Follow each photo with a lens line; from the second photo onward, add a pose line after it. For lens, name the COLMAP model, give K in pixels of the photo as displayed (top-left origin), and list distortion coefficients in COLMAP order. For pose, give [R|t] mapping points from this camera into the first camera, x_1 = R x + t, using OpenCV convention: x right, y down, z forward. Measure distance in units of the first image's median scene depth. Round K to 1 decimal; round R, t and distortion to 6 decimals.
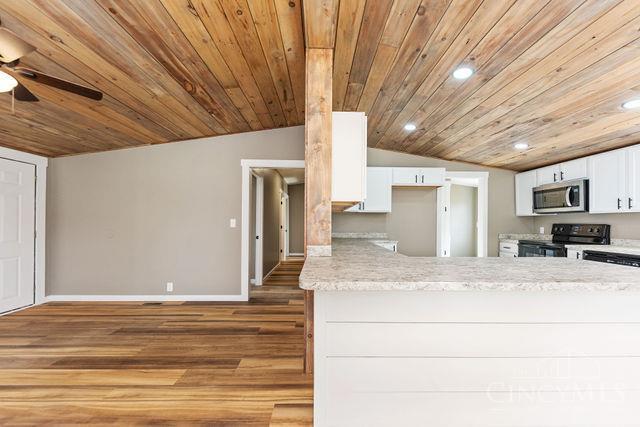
lens RADIAL K [[246.5, 0, 321.0], [0, 246.5, 219.3], [0, 0, 1]] dist [-0.001504, -0.000478]
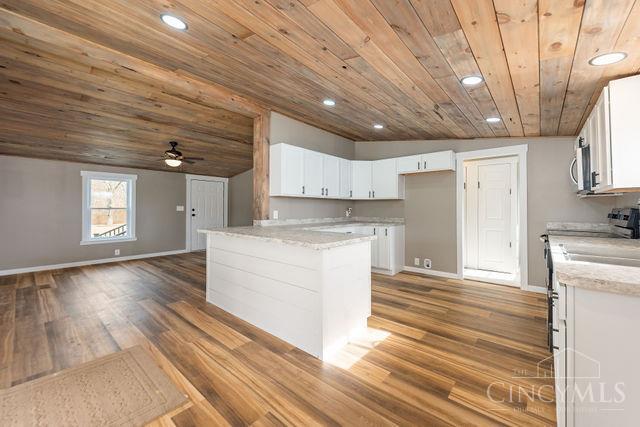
lens RADIAL K [[255.8, 0, 320.0], [0, 255.8, 213.5], [0, 0, 1]] dist [-0.000227, -0.000096]
pose [[0.748450, 0.003439, -0.663182, 1.060479], [0.010783, 0.999791, 0.017355, 0.018197], [0.663103, -0.020141, 0.748257, -0.115334]]
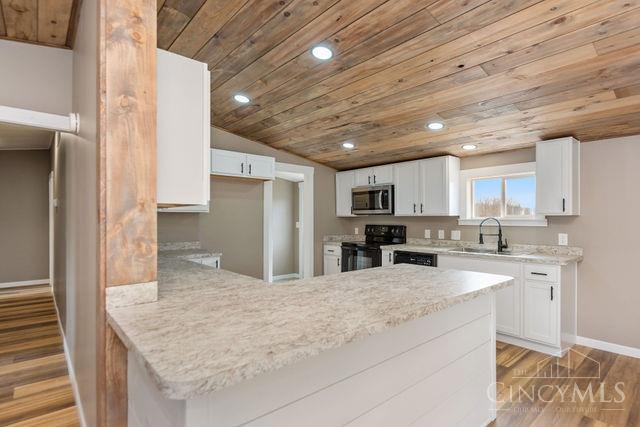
lens RADIAL K [[325.0, 0, 320.0], [0, 325.0, 213.5], [0, 0, 1]] dist [0.003766, -0.000619]
pose [[0.763620, 0.004146, 0.645653, -0.098180], [-0.004510, 0.999989, -0.001087, -0.033388], [-0.645650, -0.002082, 0.763630, 0.114554]]
